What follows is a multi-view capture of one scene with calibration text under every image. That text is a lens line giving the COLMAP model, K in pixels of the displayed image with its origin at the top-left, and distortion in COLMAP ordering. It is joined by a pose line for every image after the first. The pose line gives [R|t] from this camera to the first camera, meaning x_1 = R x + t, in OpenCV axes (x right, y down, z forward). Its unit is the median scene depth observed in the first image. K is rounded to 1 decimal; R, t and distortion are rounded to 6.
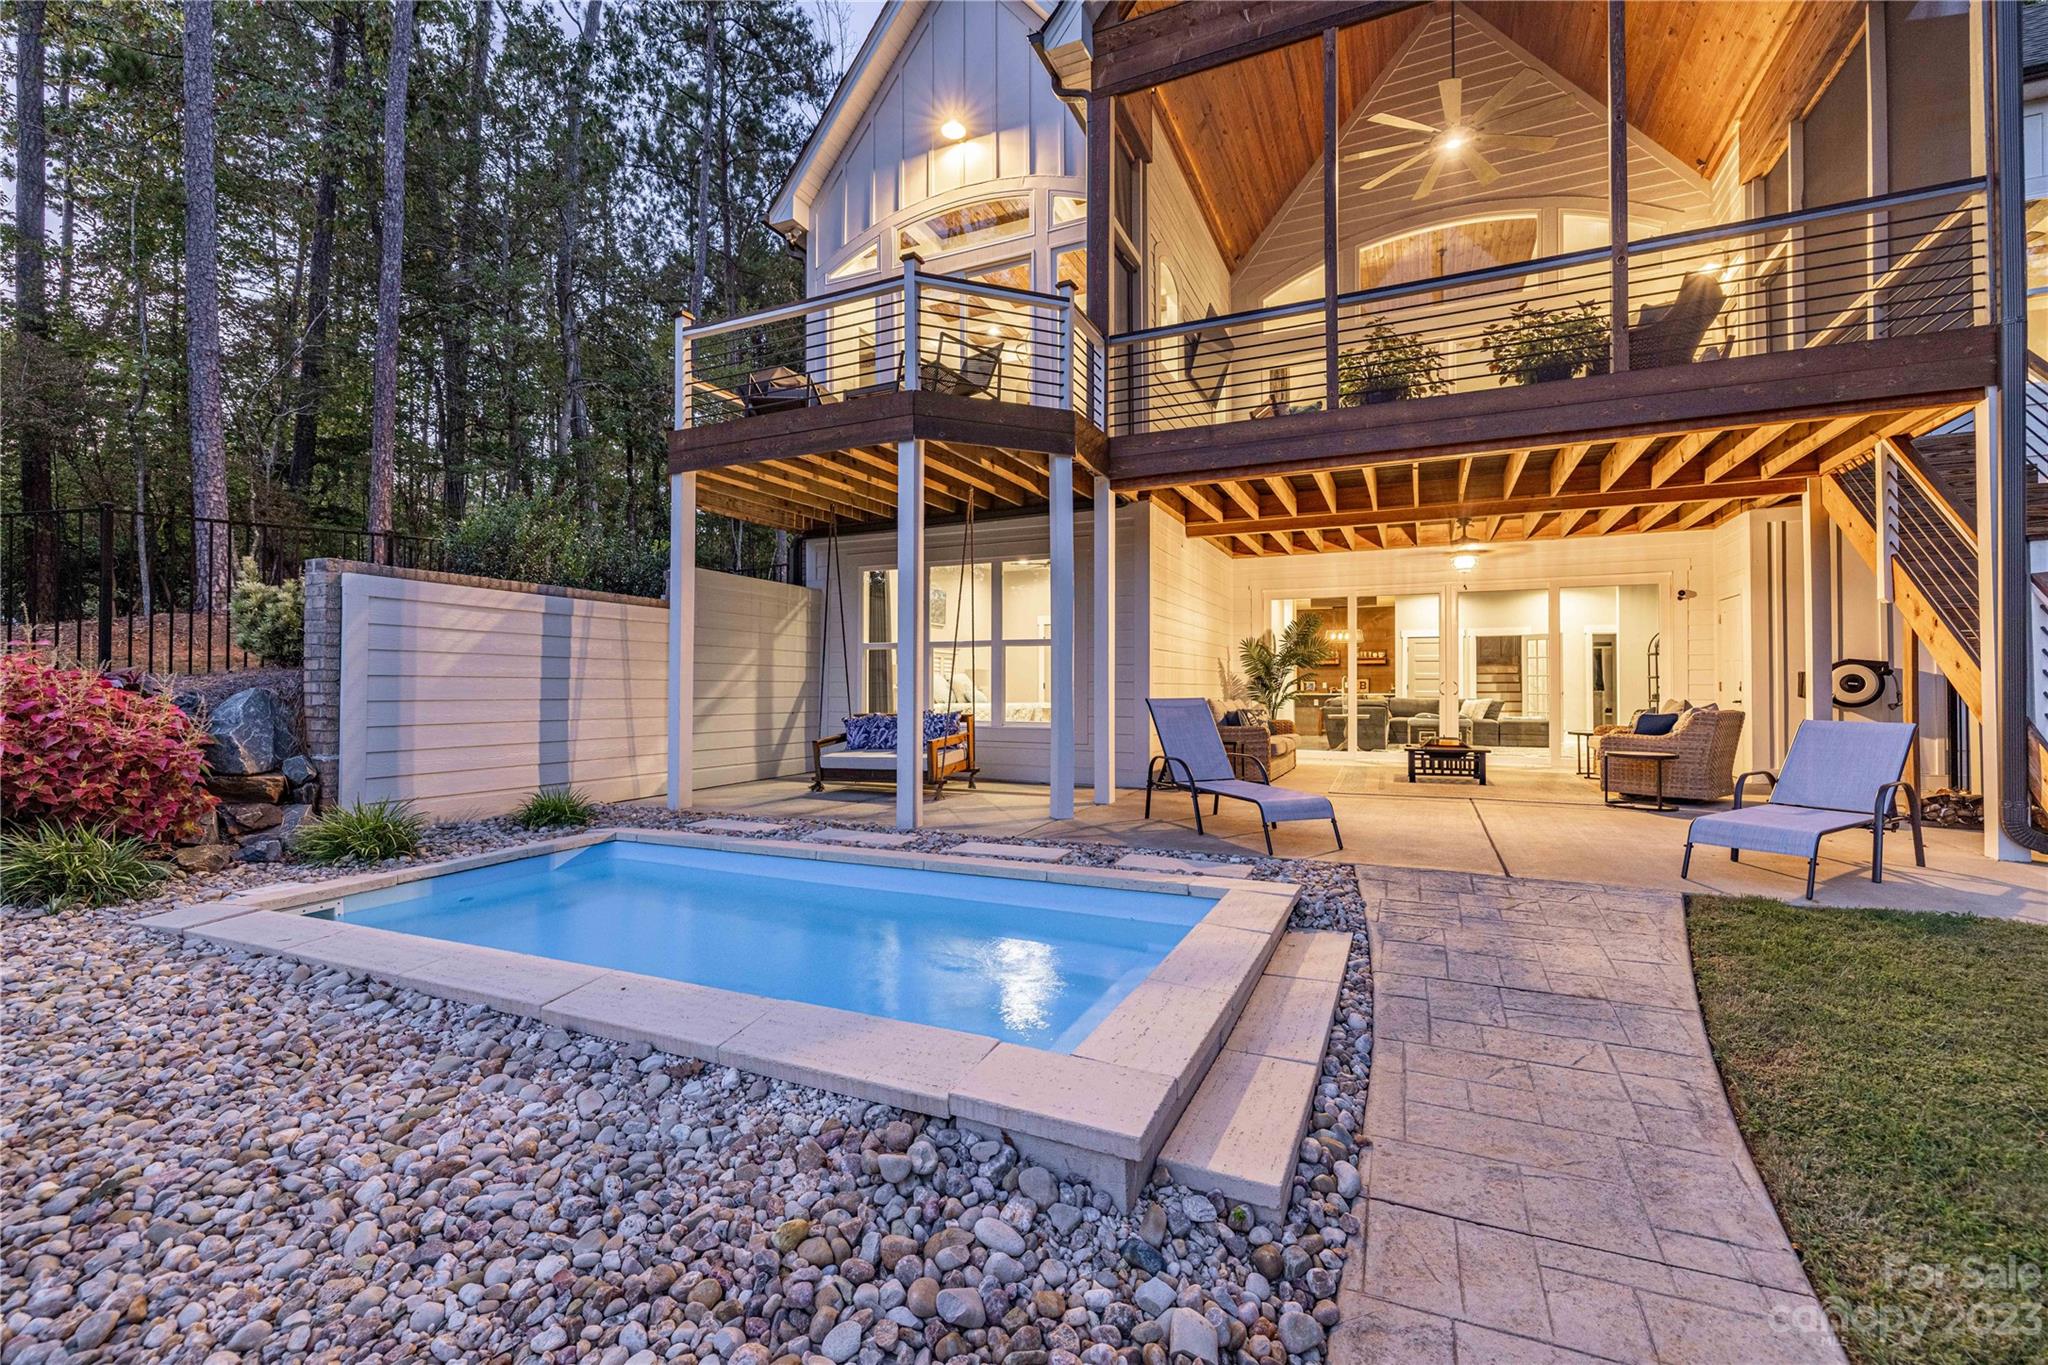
lens RADIAL K [[874.5, 0, 1010.2], [0, 874.5, 675.9], [0, 0, 1]] dist [0.002082, 0.000196]
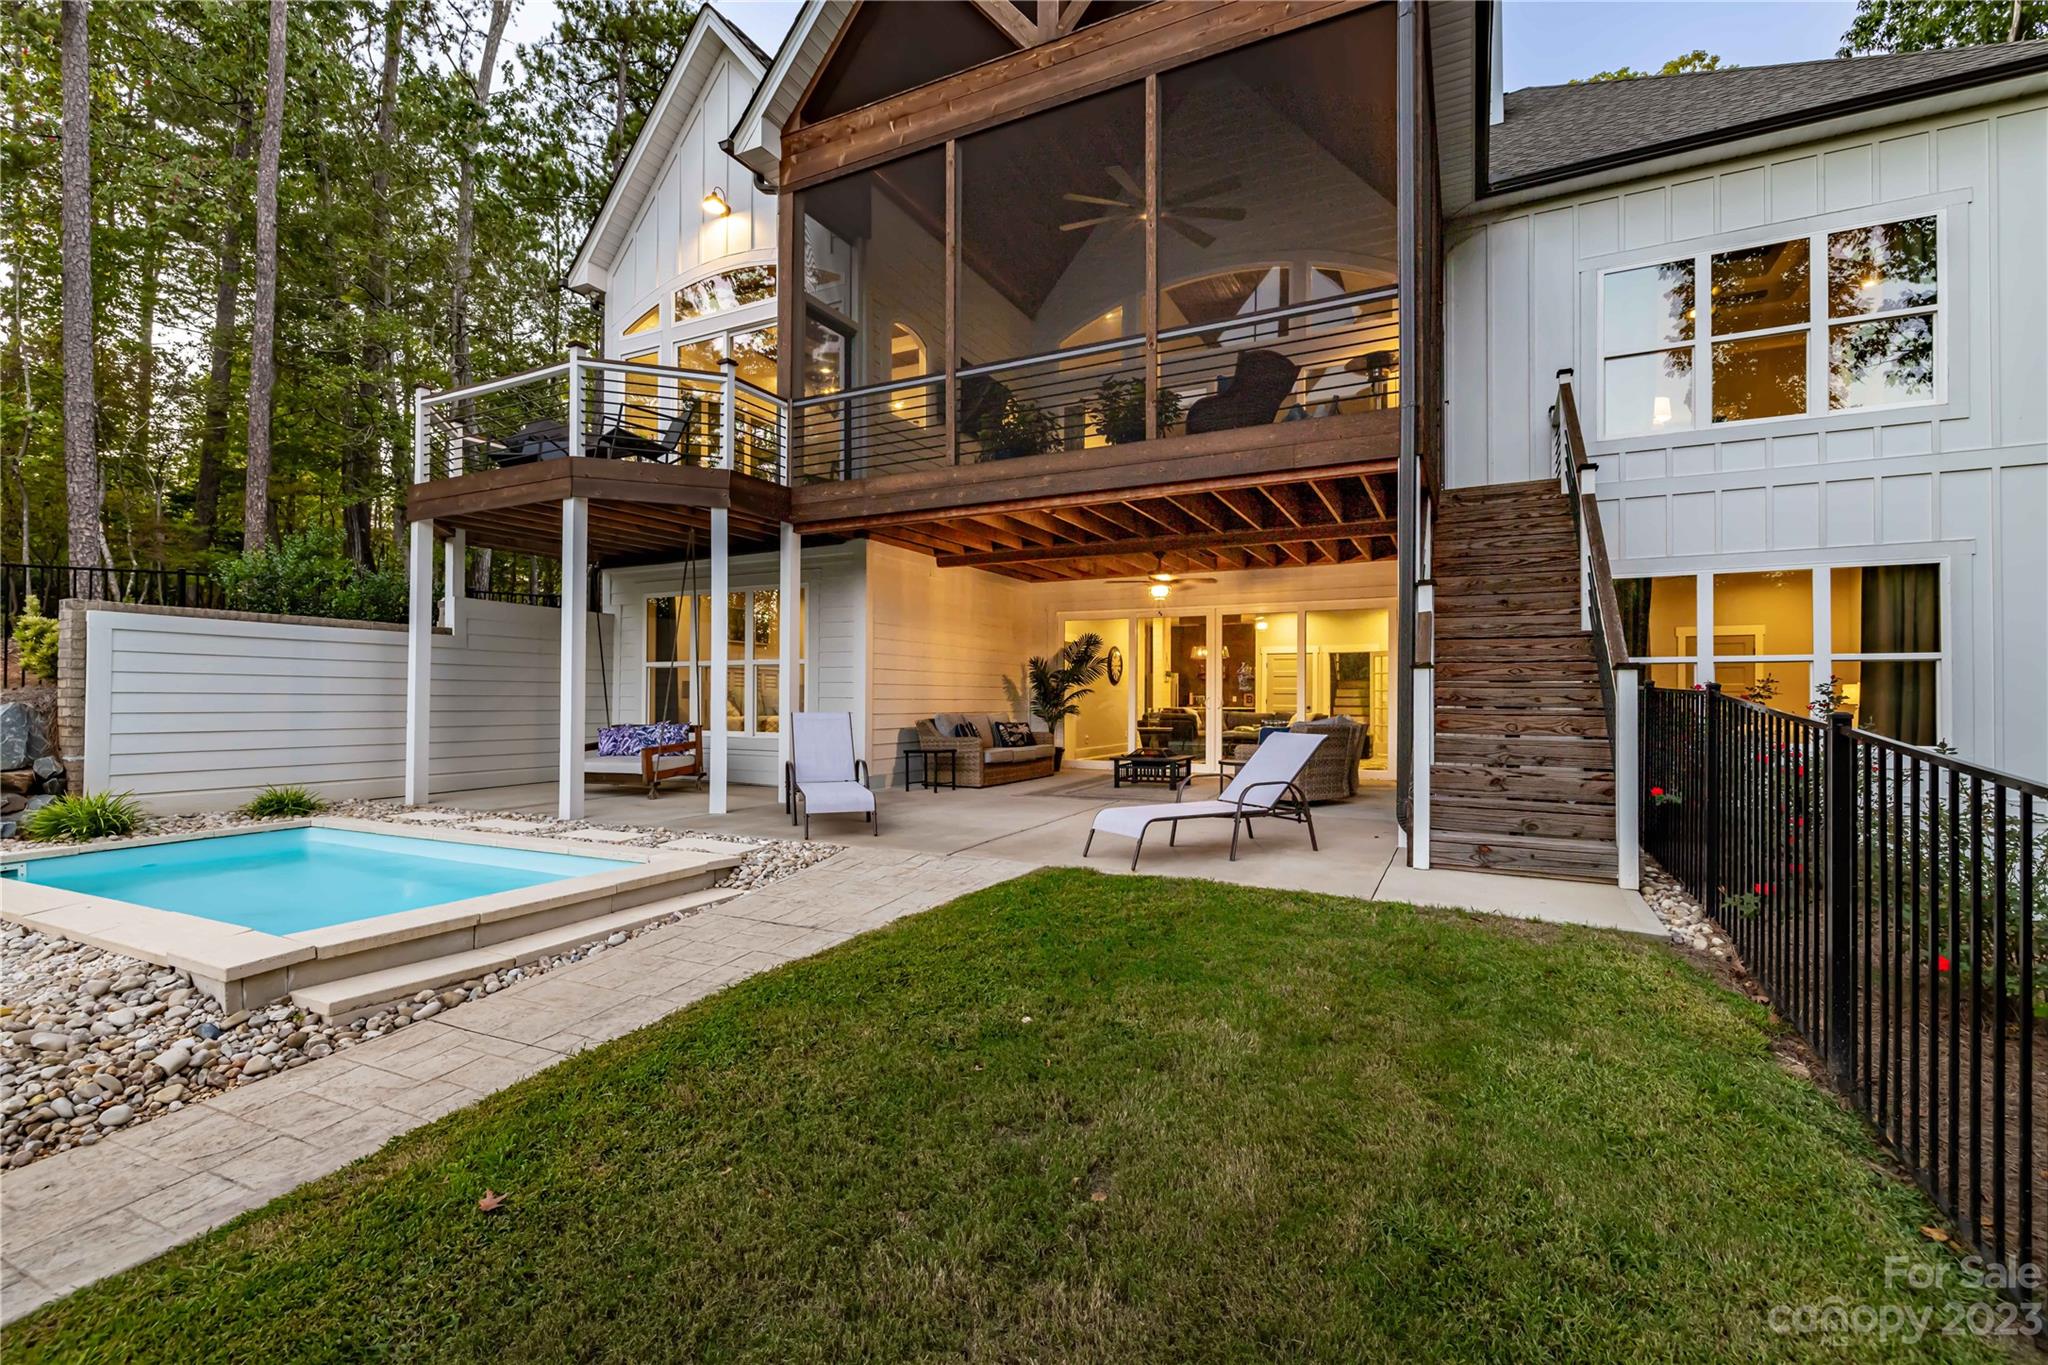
lens RADIAL K [[874.5, 0, 1018.6], [0, 874.5, 703.7], [0, 0, 1]] dist [0.002082, 0.000196]
pose [[0.999767, 0.001878, -0.021481, 0.421657], [-0.001490, 0.999836, 0.018050, -0.006427], [0.021511, -0.018013, 0.999606, -0.157392]]
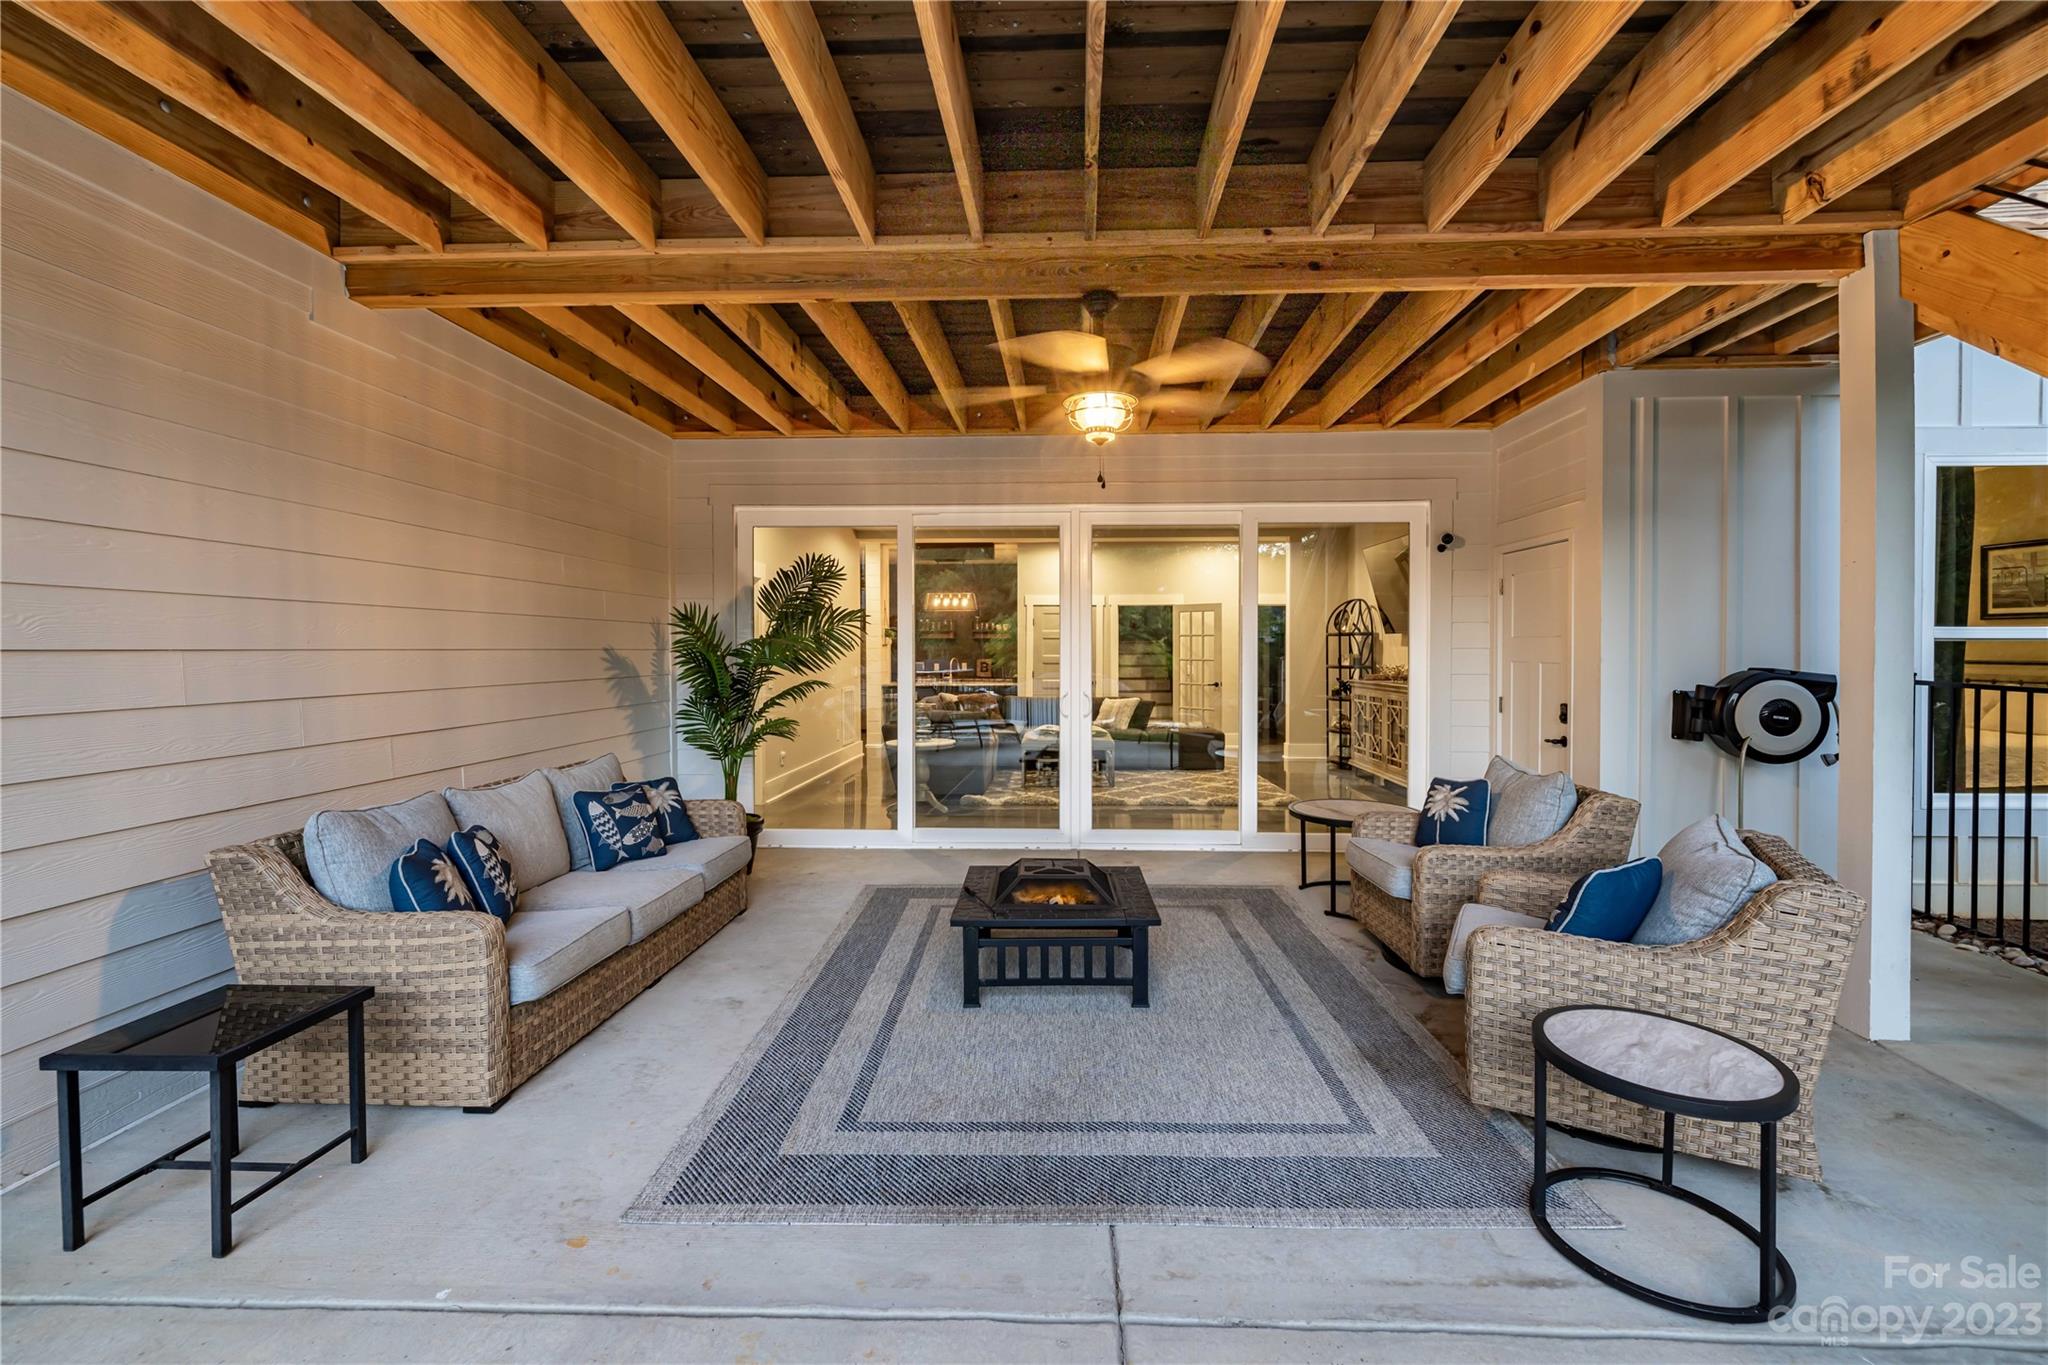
lens RADIAL K [[874.5, 0, 1031.2], [0, 874.5, 663.7], [0, 0, 1]] dist [0.002082, 0.000196]
pose [[0.923742, -0.011297, 0.382849, 0.401884], [-0.000627, 0.999519, 0.031006, -0.042297], [-0.383015, -0.028881, 0.923290, 0.766332]]
